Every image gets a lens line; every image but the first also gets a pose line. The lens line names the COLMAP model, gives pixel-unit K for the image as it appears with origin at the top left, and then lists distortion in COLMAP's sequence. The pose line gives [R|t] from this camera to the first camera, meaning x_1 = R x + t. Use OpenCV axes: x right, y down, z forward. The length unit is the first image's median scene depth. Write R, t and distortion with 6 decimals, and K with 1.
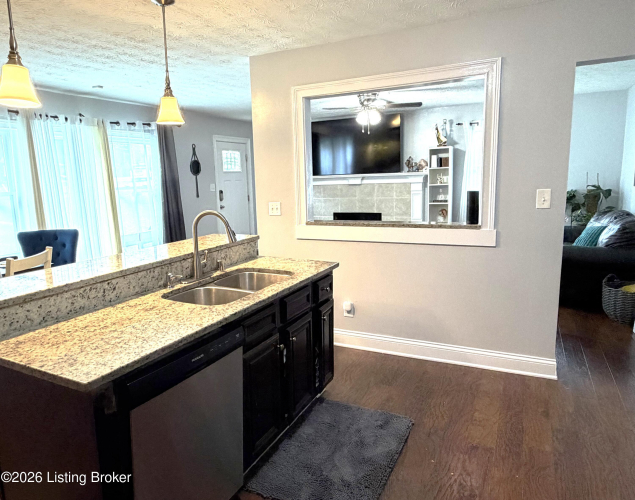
lens RADIAL K [[432.7, 0, 317.5], [0, 432.7, 248.7], [0, 0, 1]] dist [-0.030773, -0.000542]
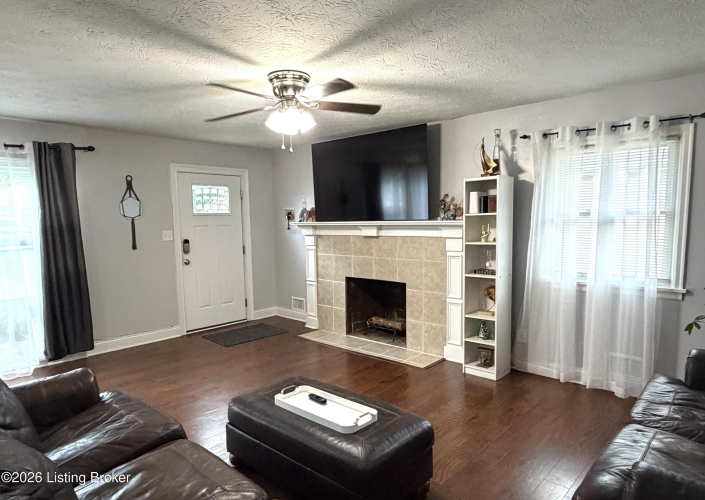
lens RADIAL K [[451.1, 0, 352.5], [0, 451.1, 253.2], [0, 0, 1]] dist [-0.003048, -0.000622]
pose [[0.962192, 0.039205, -0.269537, 0.270382], [-0.061012, 0.995464, -0.073006, -0.080159], [0.265452, 0.086691, 0.960219, 0.380378]]
